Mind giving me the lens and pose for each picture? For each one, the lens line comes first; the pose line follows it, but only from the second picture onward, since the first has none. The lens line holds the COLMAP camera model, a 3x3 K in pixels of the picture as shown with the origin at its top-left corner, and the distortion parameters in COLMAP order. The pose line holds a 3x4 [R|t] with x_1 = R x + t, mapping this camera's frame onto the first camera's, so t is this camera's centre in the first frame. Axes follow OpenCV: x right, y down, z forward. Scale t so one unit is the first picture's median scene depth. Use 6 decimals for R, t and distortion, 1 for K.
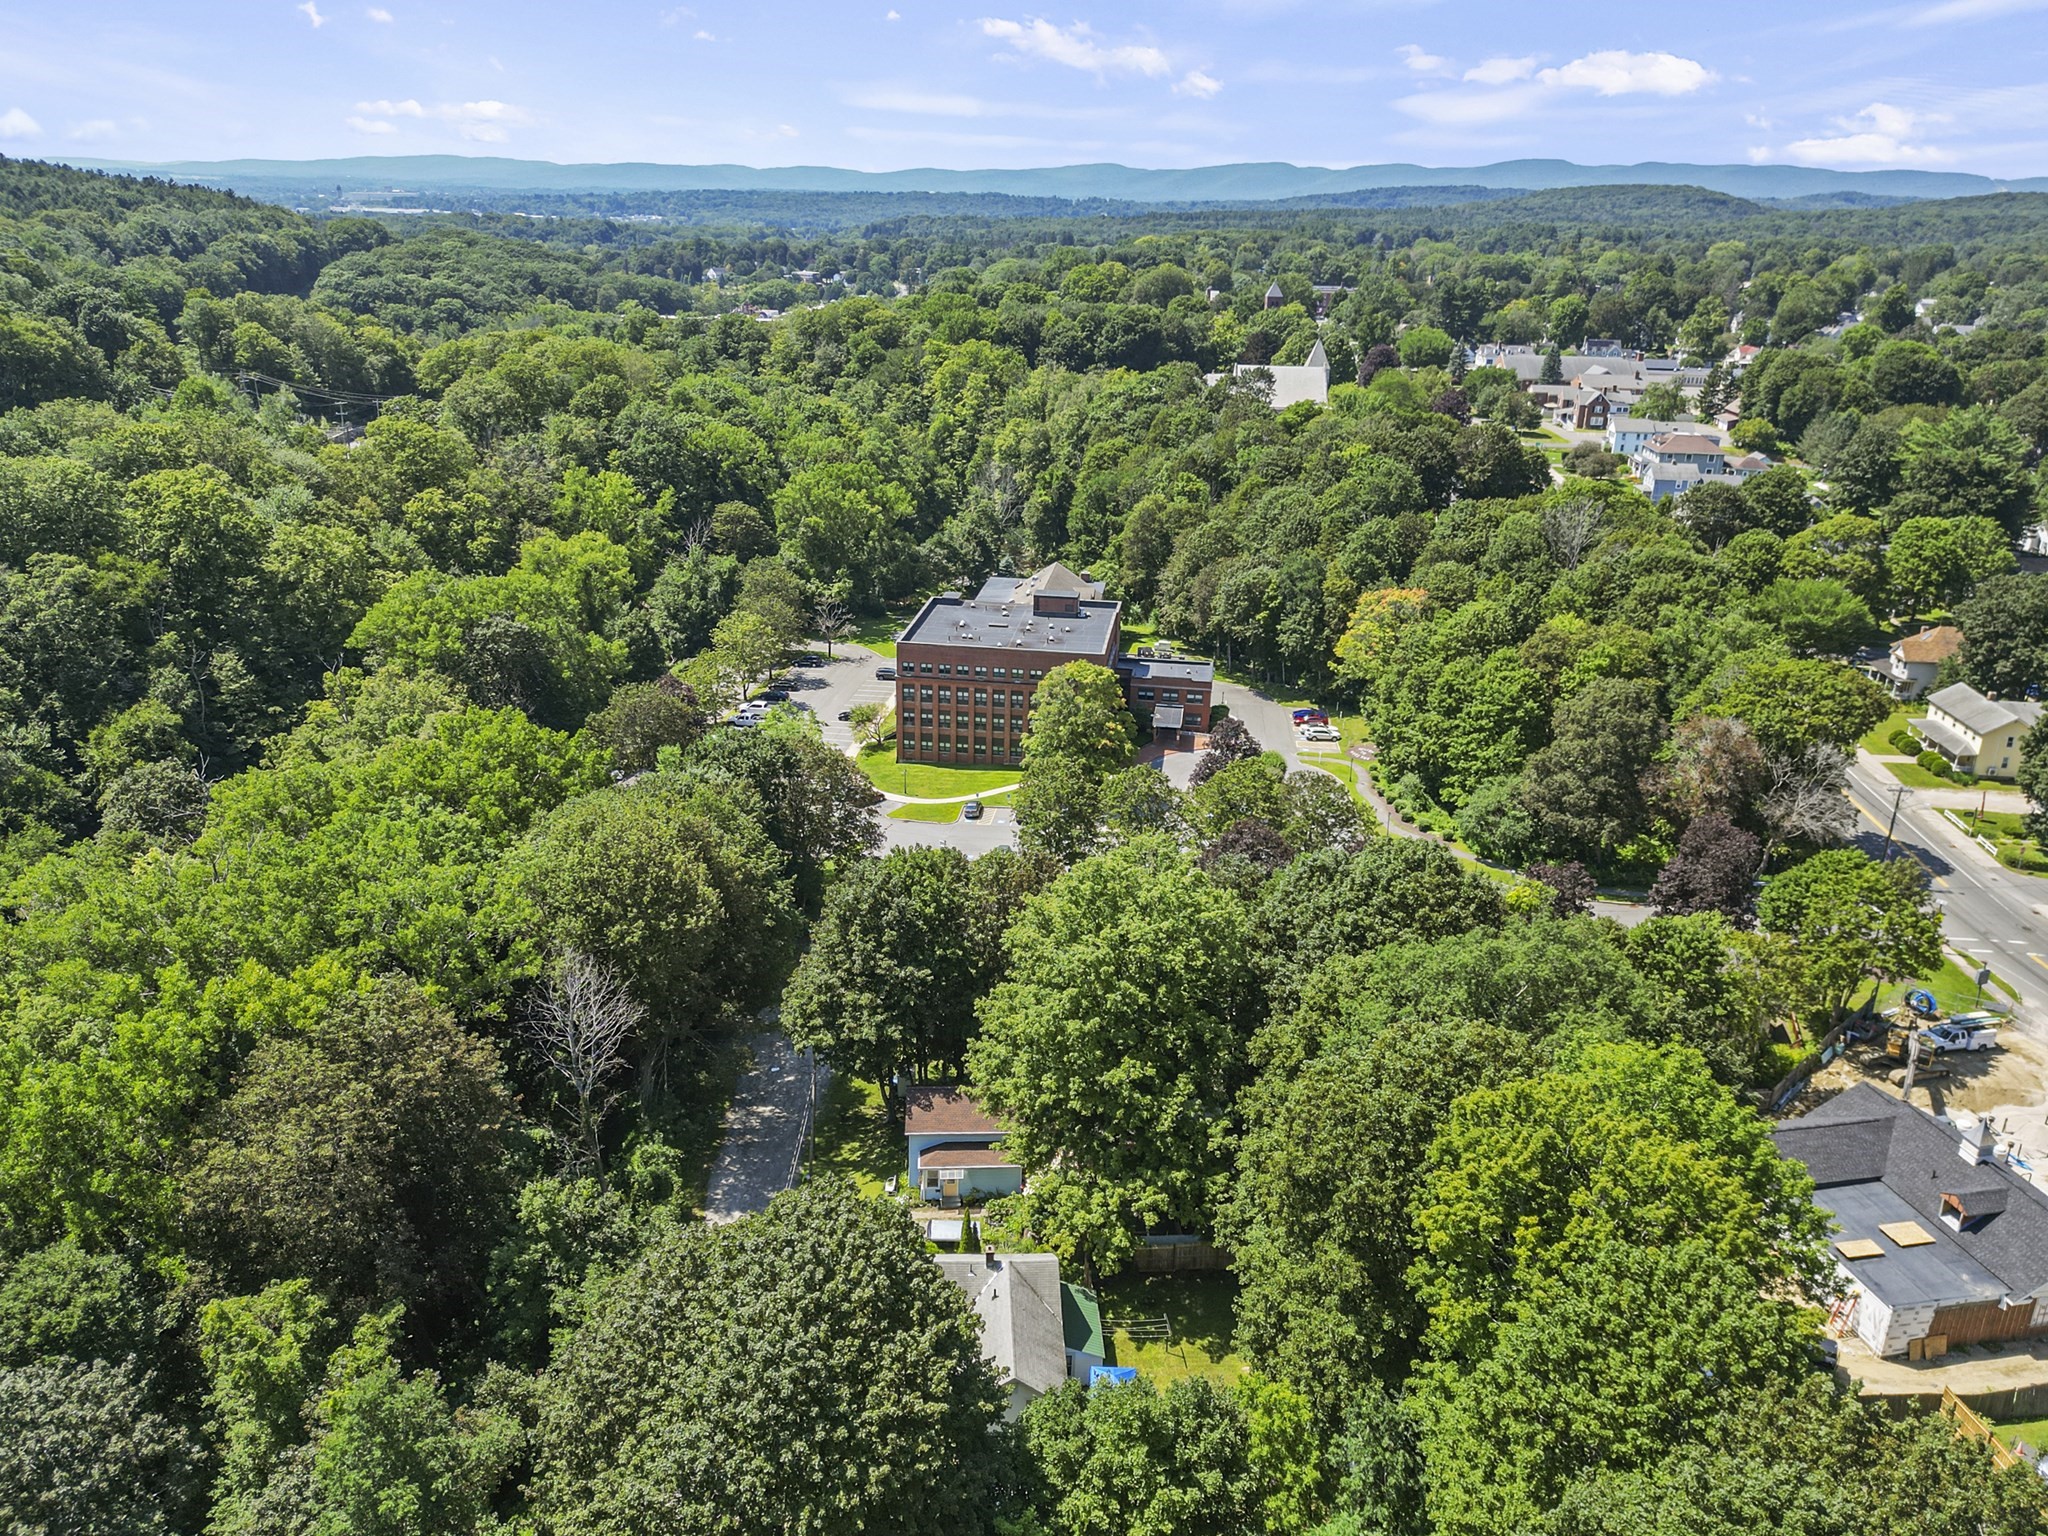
lens RADIAL K [[1466.5, 0, 1004.9], [0, 1466.5, 759.4], [0, 0, 1]] dist [0.051116, -0.054725]
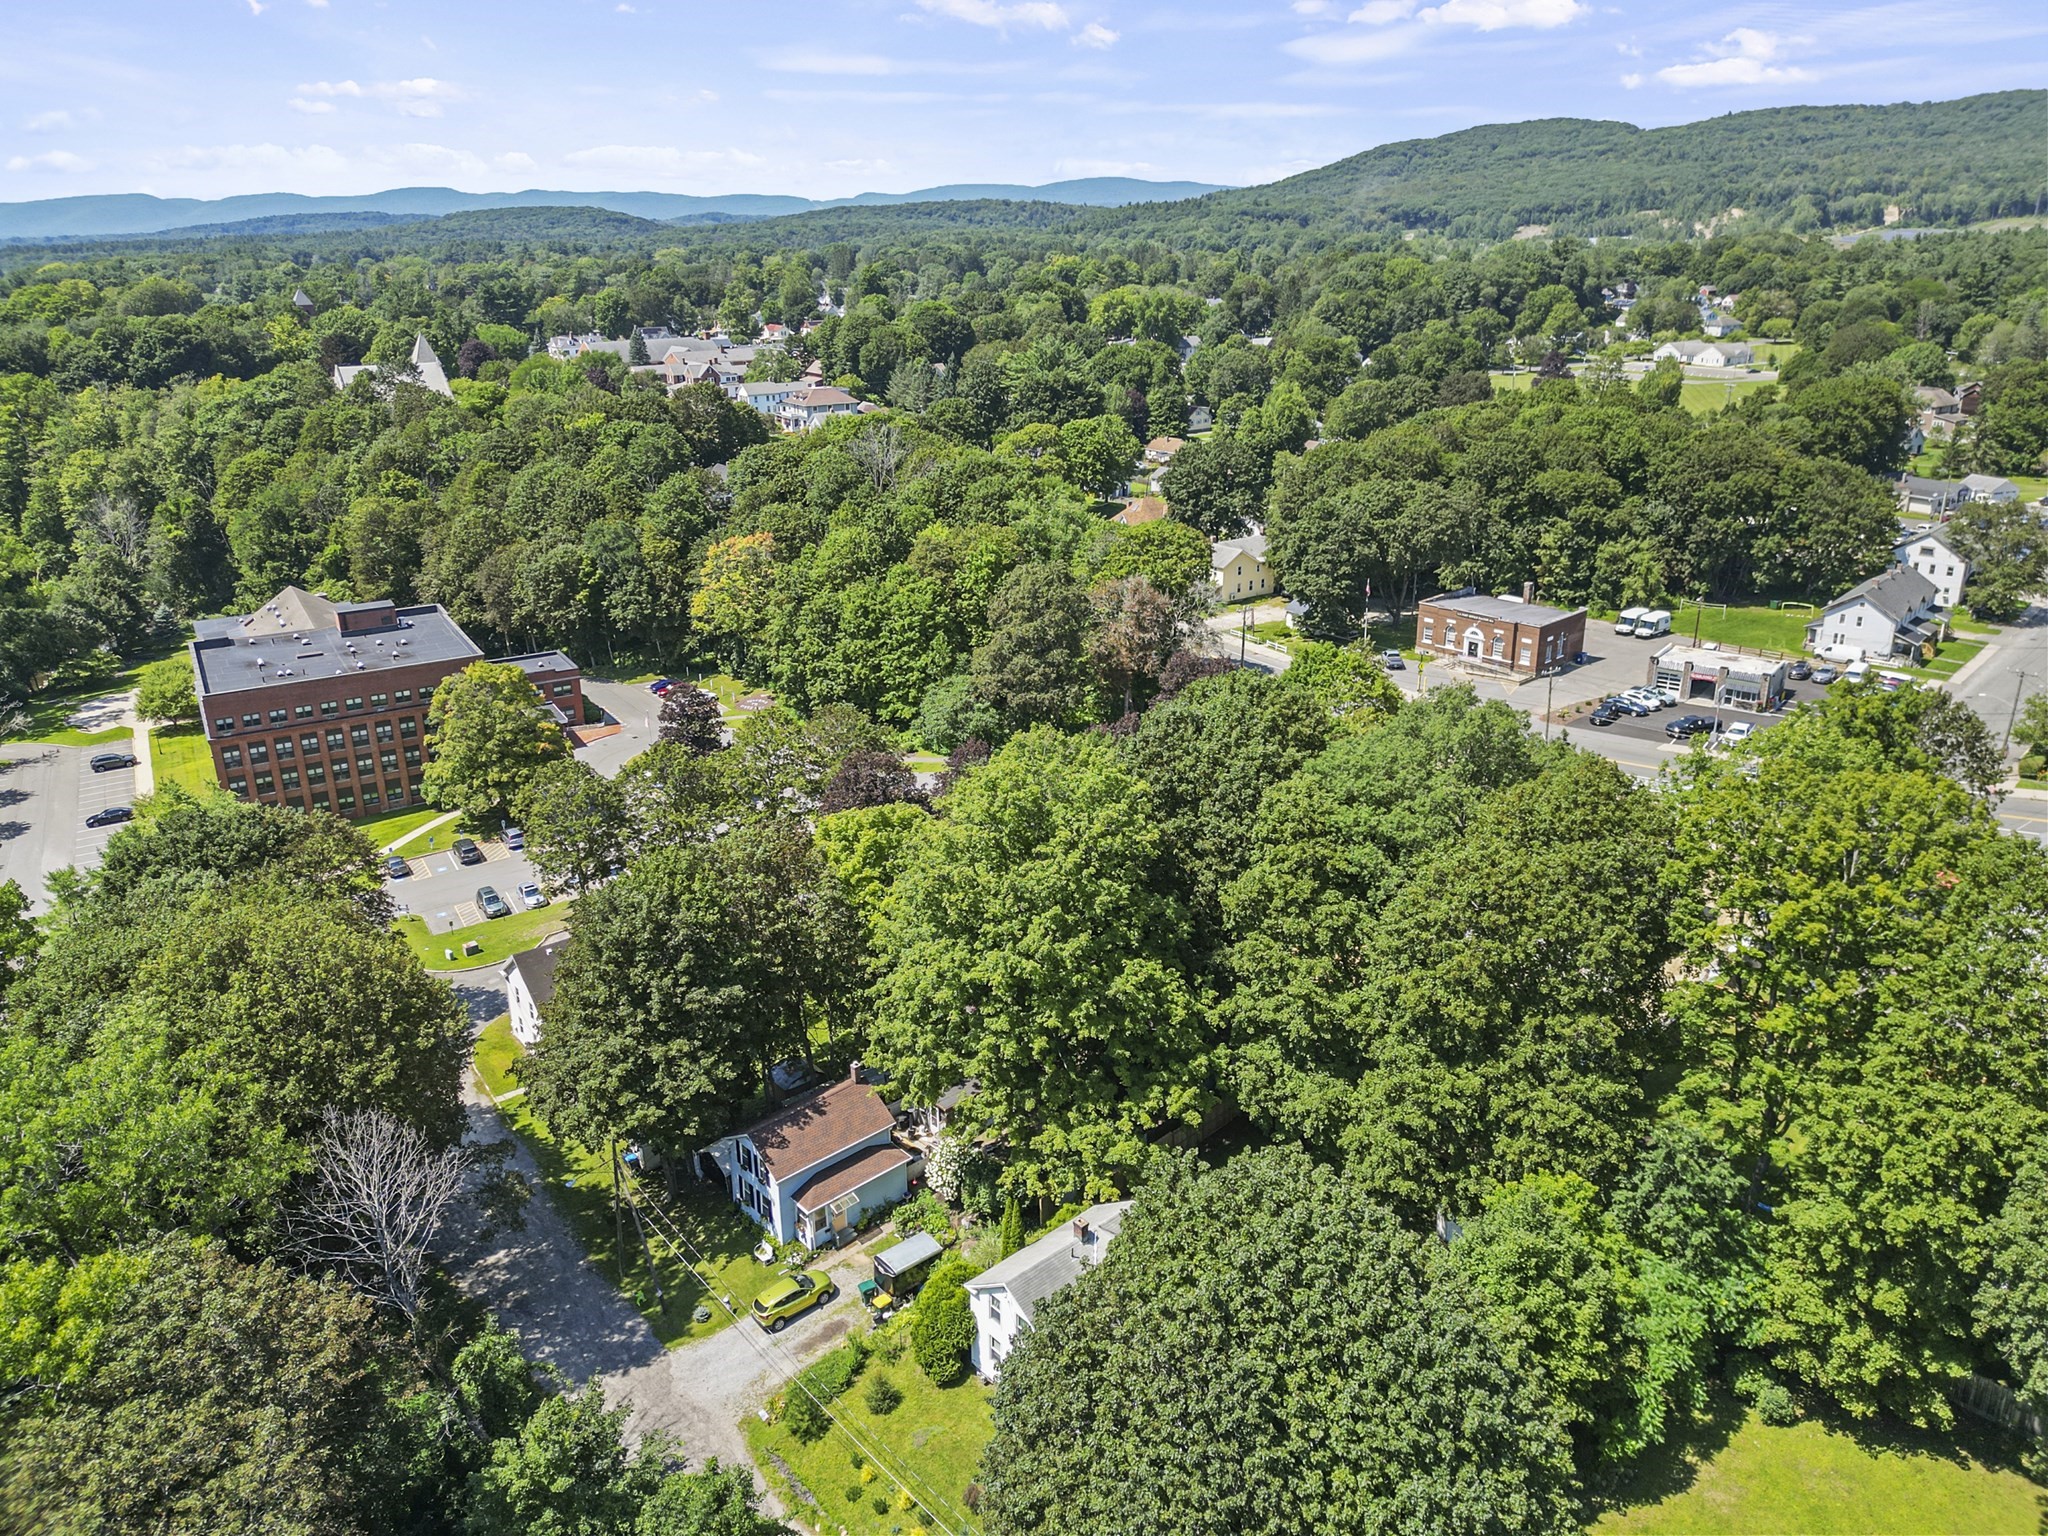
lens RADIAL K [[1403.6, 0, 1023.4], [0, 1403.6, 760.2], [0, 0, 1]] dist [0.053739, -0.042384]
pose [[0.781767, -0.249990, 0.571266, -0.194202], [0.247357, 0.965284, 0.083911, -0.002610], [-0.572411, 0.075708, 0.816464, 0.144454]]
